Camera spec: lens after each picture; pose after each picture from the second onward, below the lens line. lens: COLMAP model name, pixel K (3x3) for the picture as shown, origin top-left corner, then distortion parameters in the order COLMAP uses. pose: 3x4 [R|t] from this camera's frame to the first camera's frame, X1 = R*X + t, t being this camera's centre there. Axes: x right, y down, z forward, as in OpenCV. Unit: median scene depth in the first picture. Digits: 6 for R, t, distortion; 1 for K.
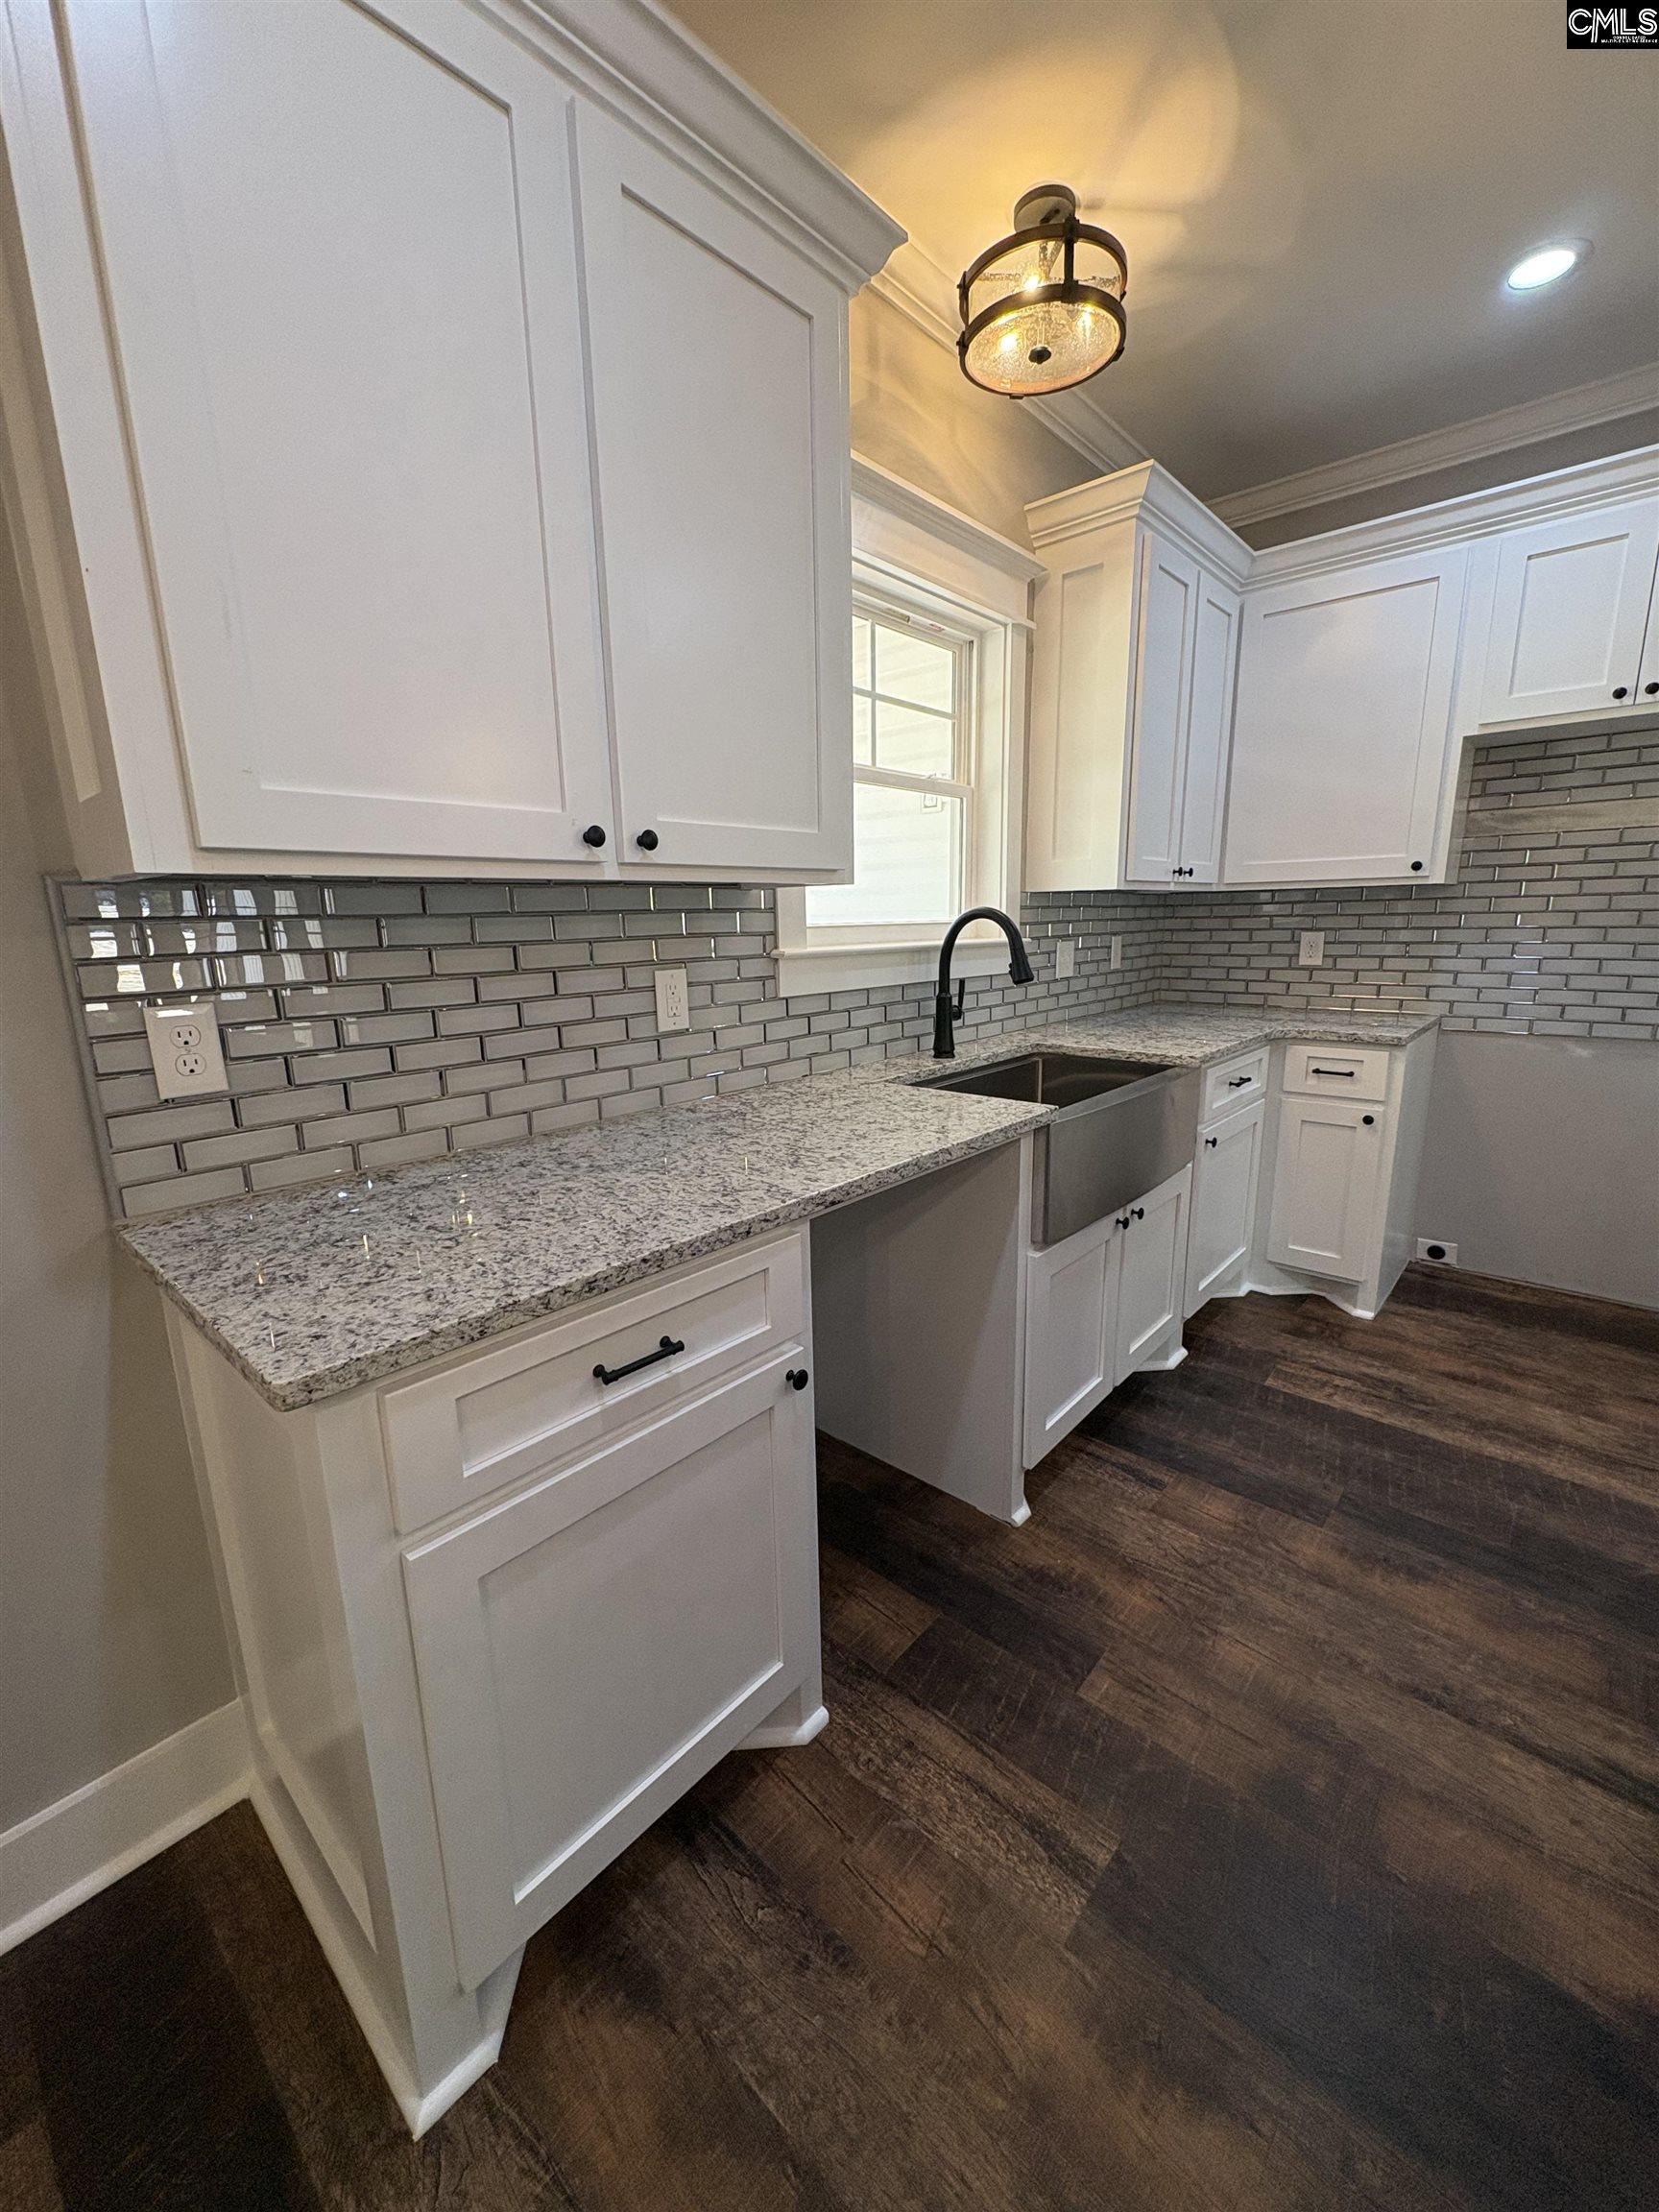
lens RADIAL K [[880.3, 0, 832.5], [0, 880.3, 1108.9], [0, 0, 1]] dist [0.000111, -0.000287]
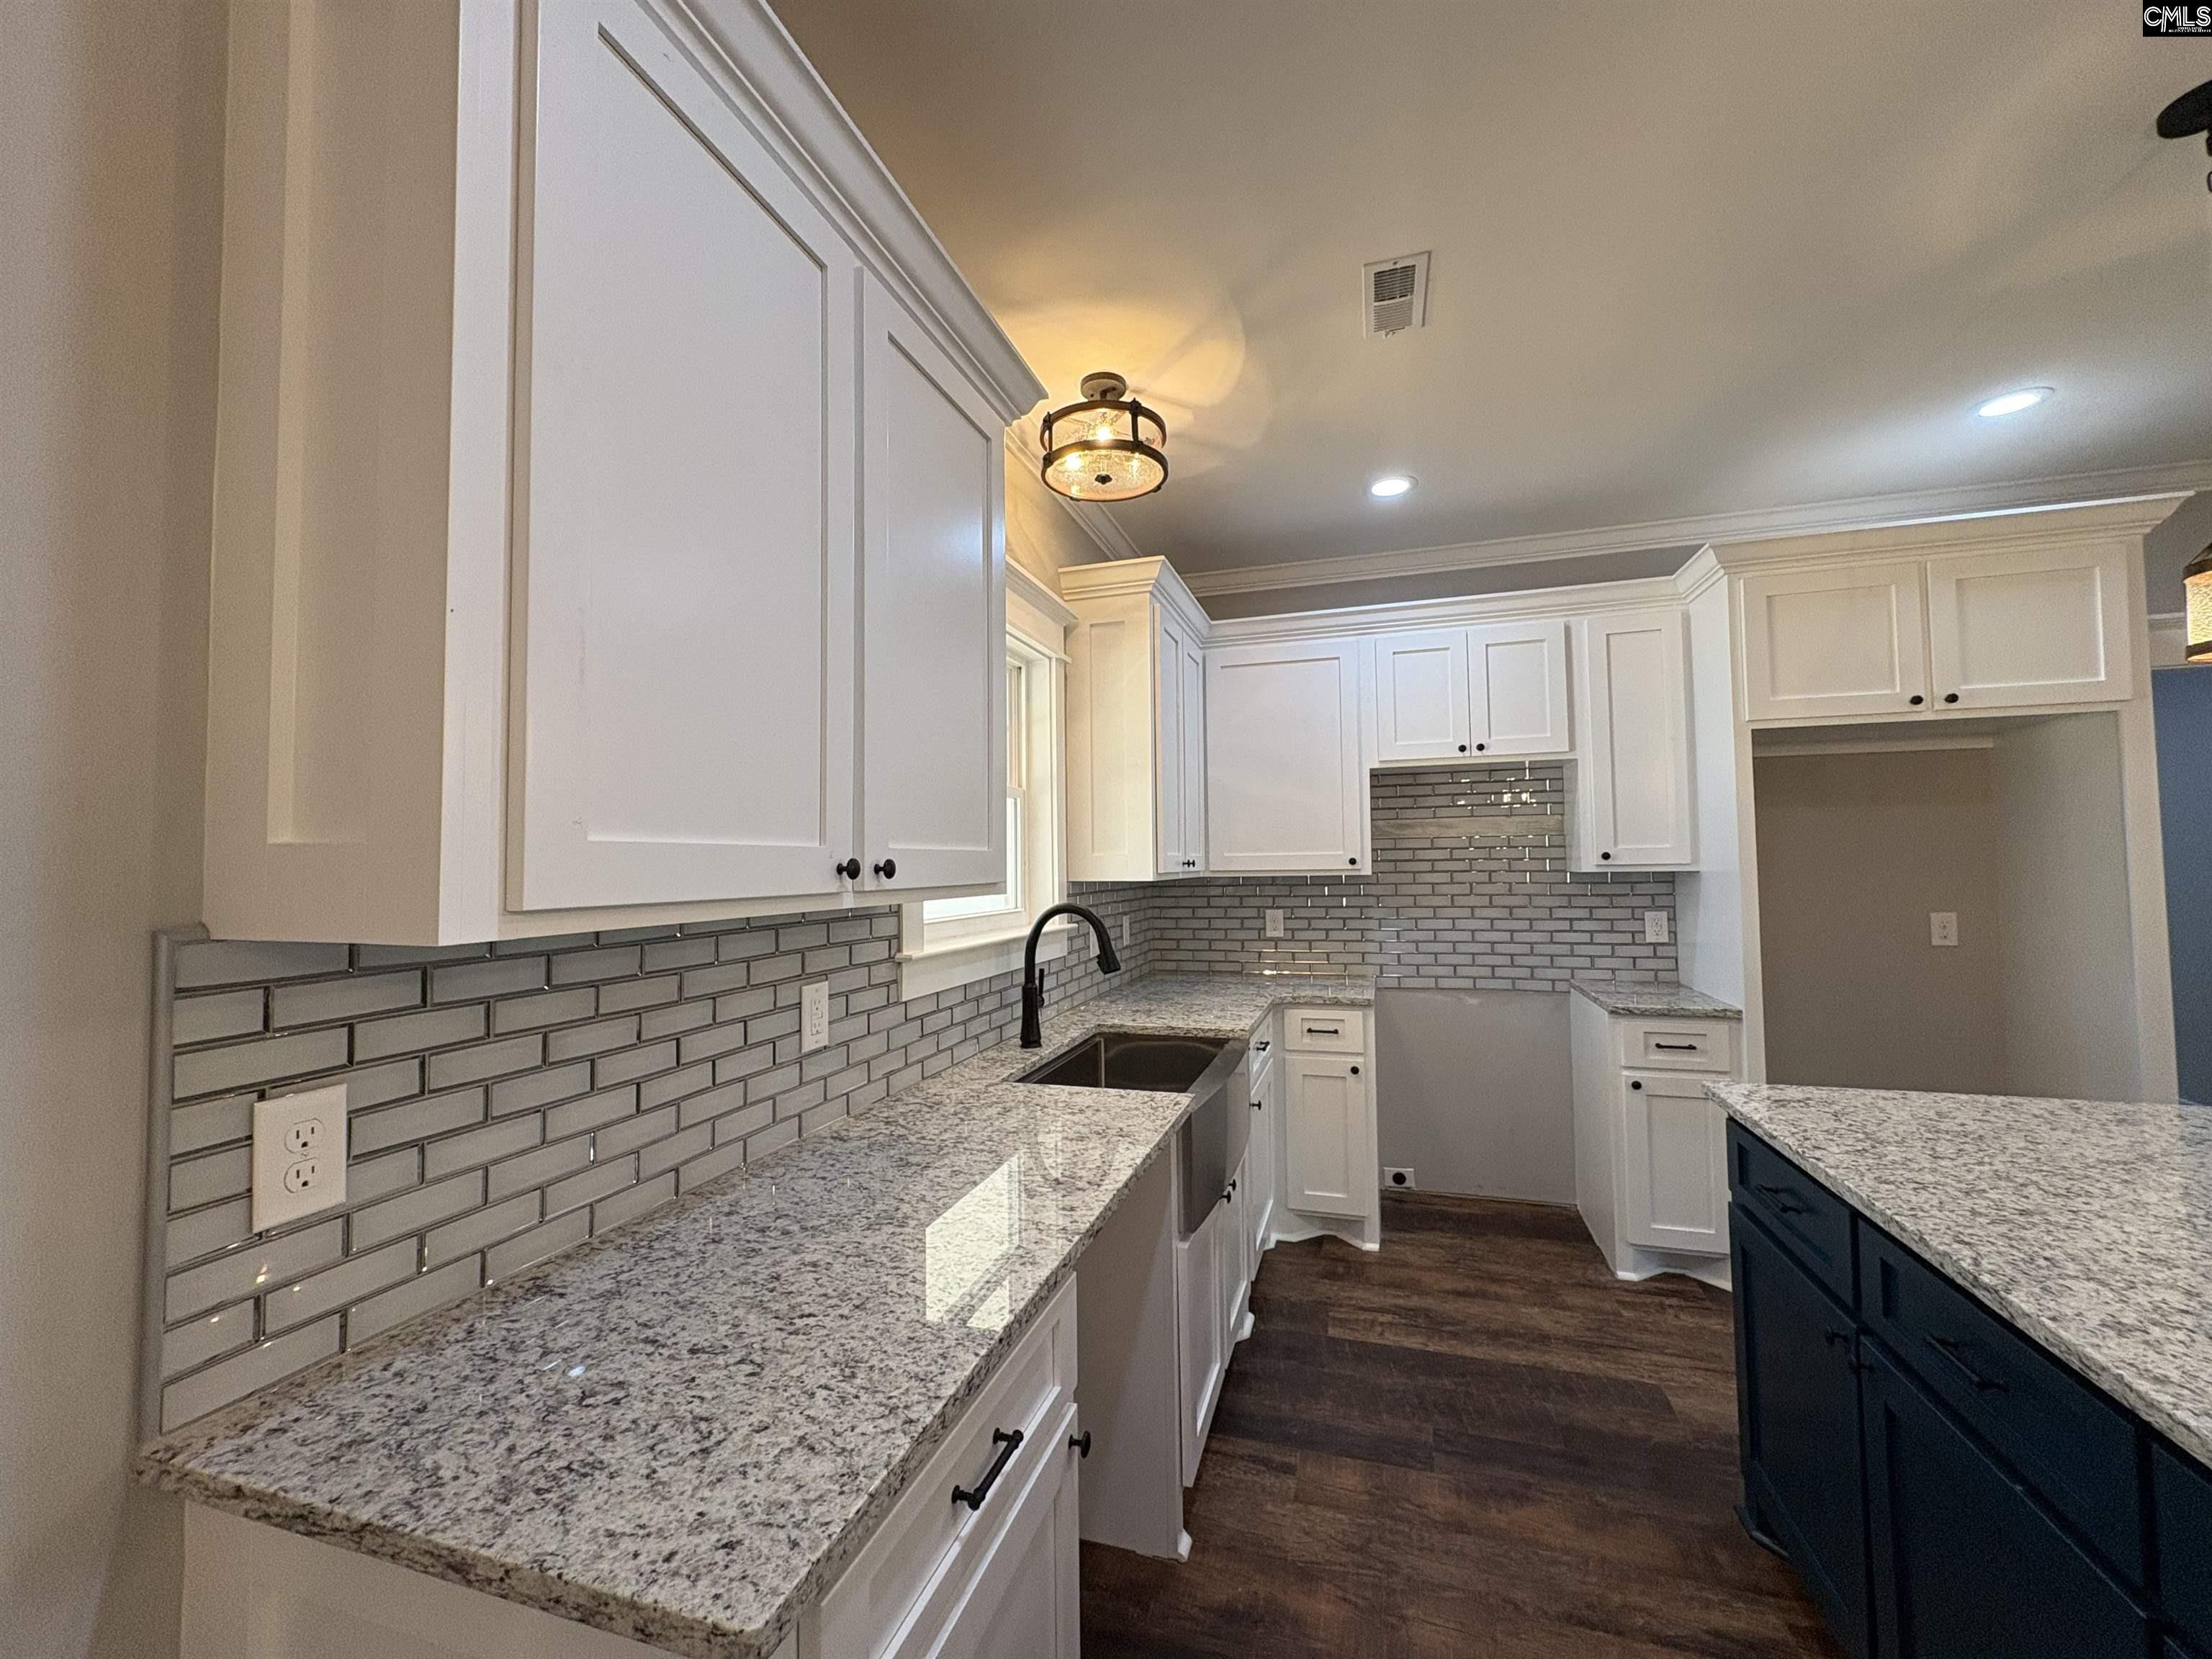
lens RADIAL K [[880.3, 0, 1107.9], [0, 880.3, 830.0], [0, 0, 1]] dist [0.000111, -0.000287]
pose [[0.911654, 0.023235, 0.410301, -0.268093], [0.083951, 0.966817, -0.241281, -0.059331], [-0.402292, 0.254410, 0.879453, 0.009707]]
